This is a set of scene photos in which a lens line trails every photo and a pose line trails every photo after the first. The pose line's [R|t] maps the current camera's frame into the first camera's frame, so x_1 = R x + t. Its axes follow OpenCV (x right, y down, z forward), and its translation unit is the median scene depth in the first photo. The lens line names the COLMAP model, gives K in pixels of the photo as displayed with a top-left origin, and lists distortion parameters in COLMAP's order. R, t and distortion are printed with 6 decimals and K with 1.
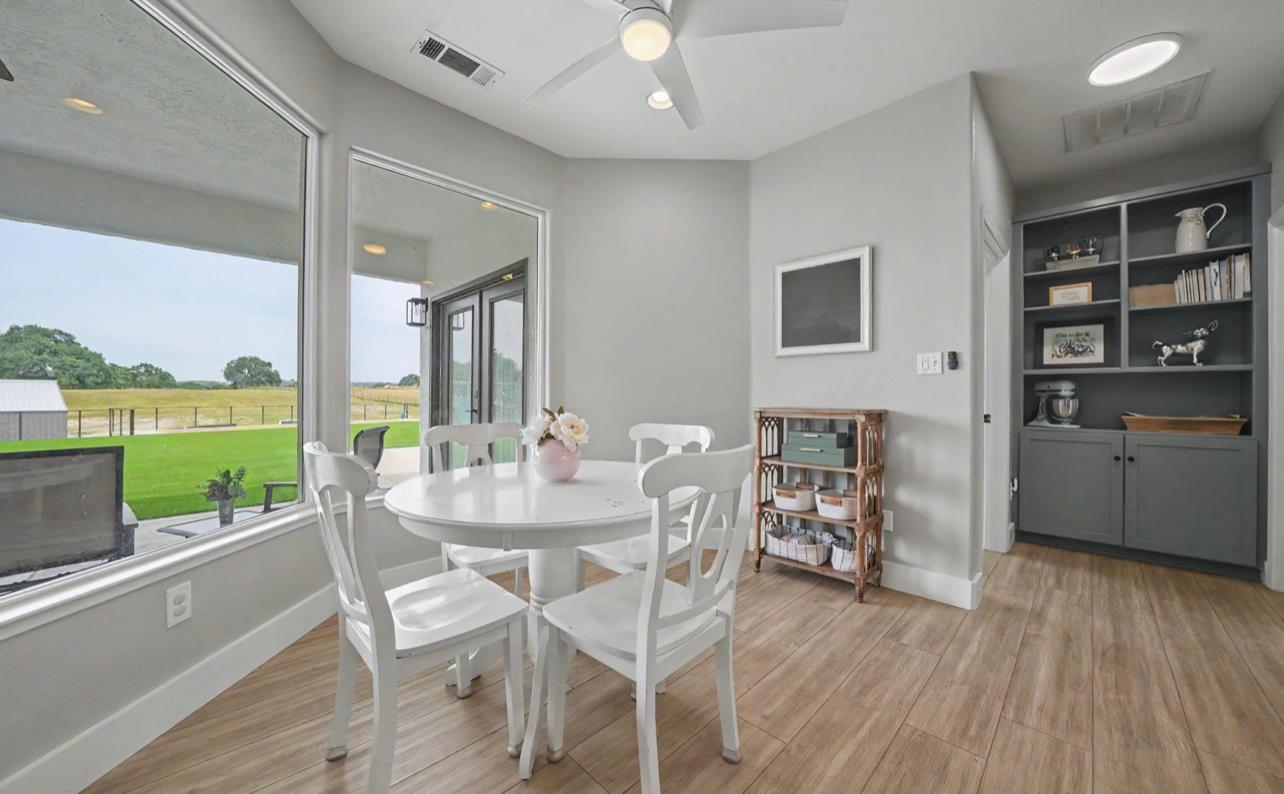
lens RADIAL K [[447.7, 0, 633.6], [0, 447.7, 394.0], [0, 0, 1]] dist [-0.015140, 0.000136]
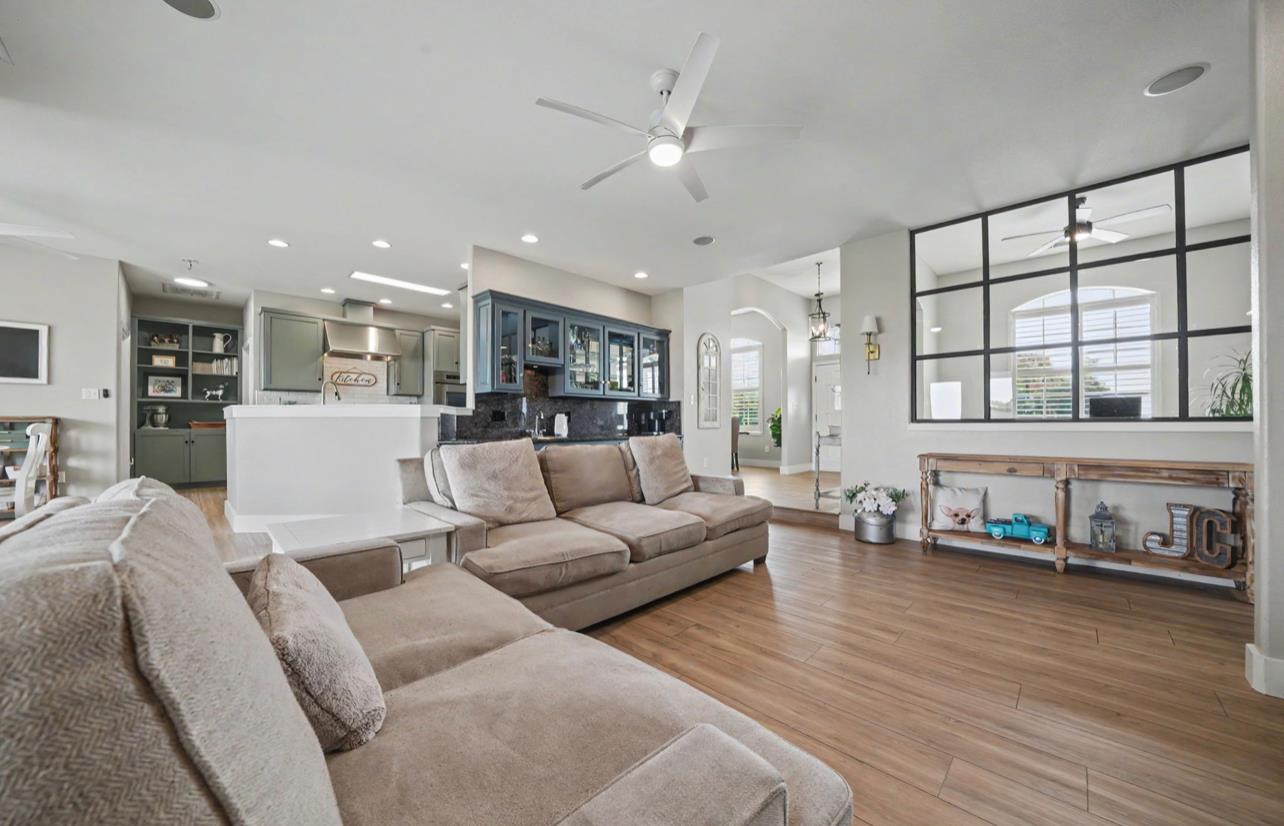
lens RADIAL K [[469.7, 0, 640.5], [0, 469.7, 417.4], [0, 0, 1]] dist [-0.001524, 0.000057]
pose [[-0.006384, 0.007806, 0.999949, -1.202322], [0.000617, 0.999969, -0.007802, 0.045328], [-0.999979, 0.000567, -0.006389, -1.201200]]
